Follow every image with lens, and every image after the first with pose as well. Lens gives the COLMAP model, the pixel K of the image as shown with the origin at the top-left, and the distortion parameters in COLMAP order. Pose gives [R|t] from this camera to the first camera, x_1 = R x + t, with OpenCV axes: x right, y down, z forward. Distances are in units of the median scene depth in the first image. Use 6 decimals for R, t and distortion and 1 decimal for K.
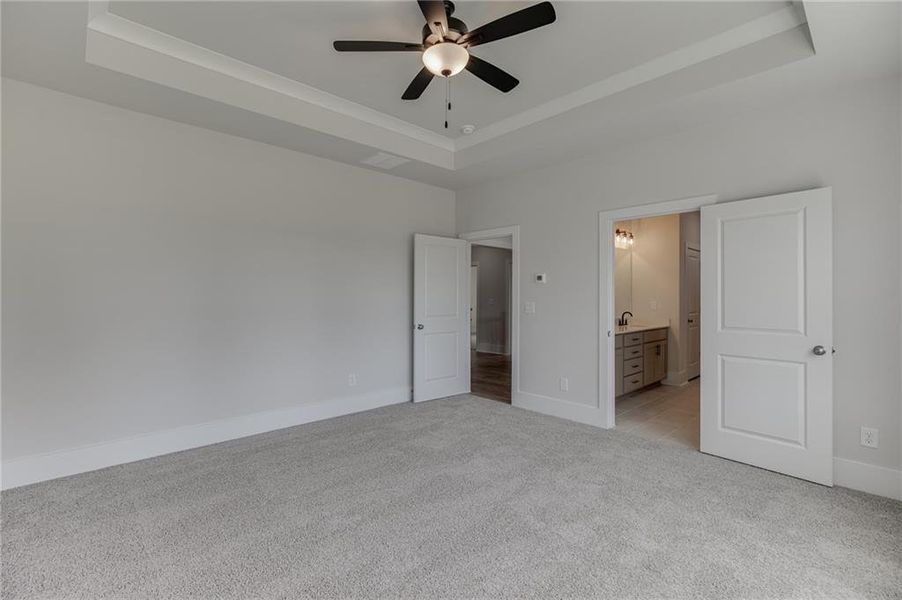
lens RADIAL K [[406.7, 0, 449.2], [0, 406.7, 294.3], [0, 0, 1]] dist [-0.009780, 0.000638]
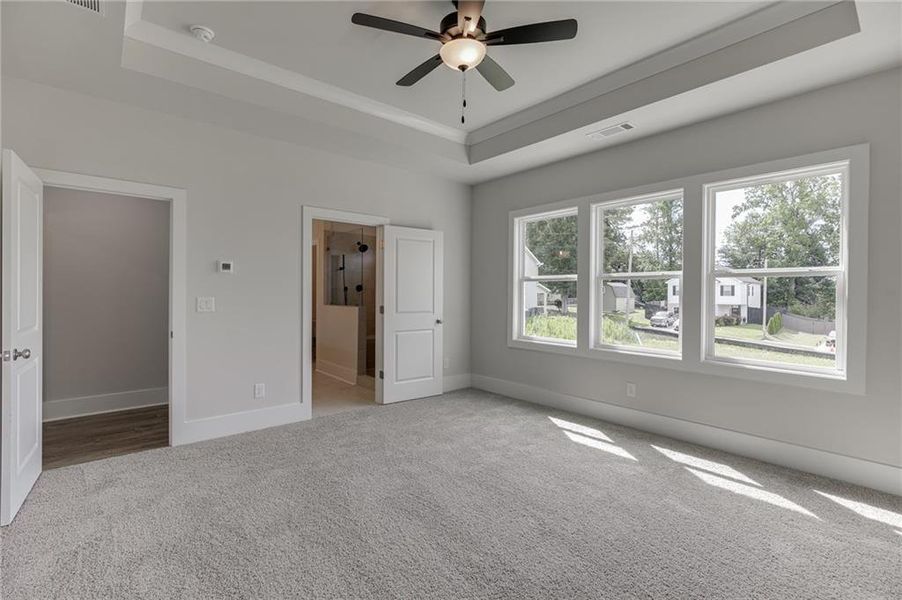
lens RADIAL K [[406.0, 0, 449.4], [0, 406.0, 294.5], [0, 0, 1]] dist [-0.018224, 0.007757]
pose [[0.045040, -0.008000, 0.998953, -0.642852], [-0.011576, 0.999897, 0.008530, 0.002578], [-0.998918, -0.011948, 0.044943, 0.628158]]
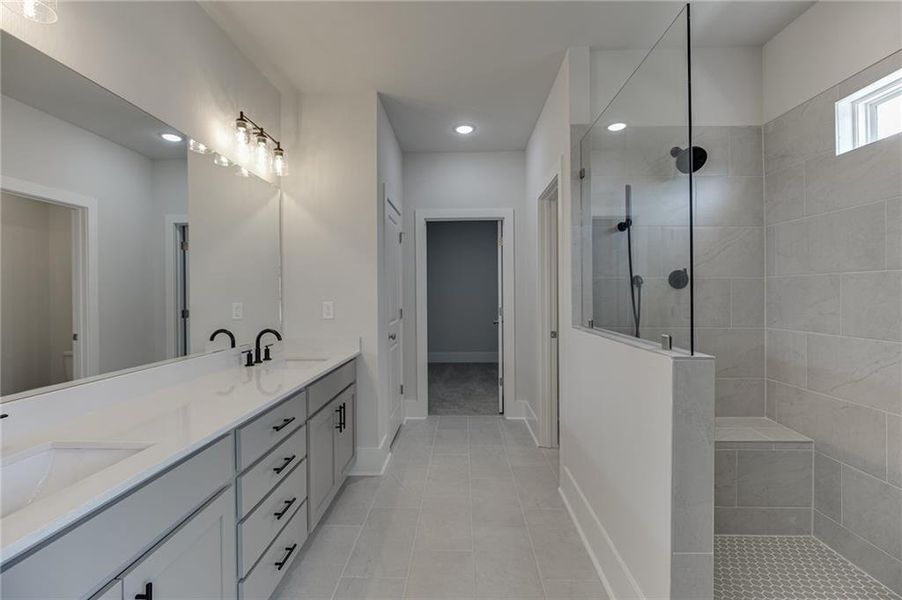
lens RADIAL K [[406.0, 0, 449.4], [0, 406.0, 294.5], [0, 0, 1]] dist [-0.018224, 0.007757]
pose [[0.708053, -0.009042, 0.706101, 0.439007], [0.005791, 0.999959, 0.006997, 0.010487], [-0.706136, -0.000865, 0.708076, 0.915867]]
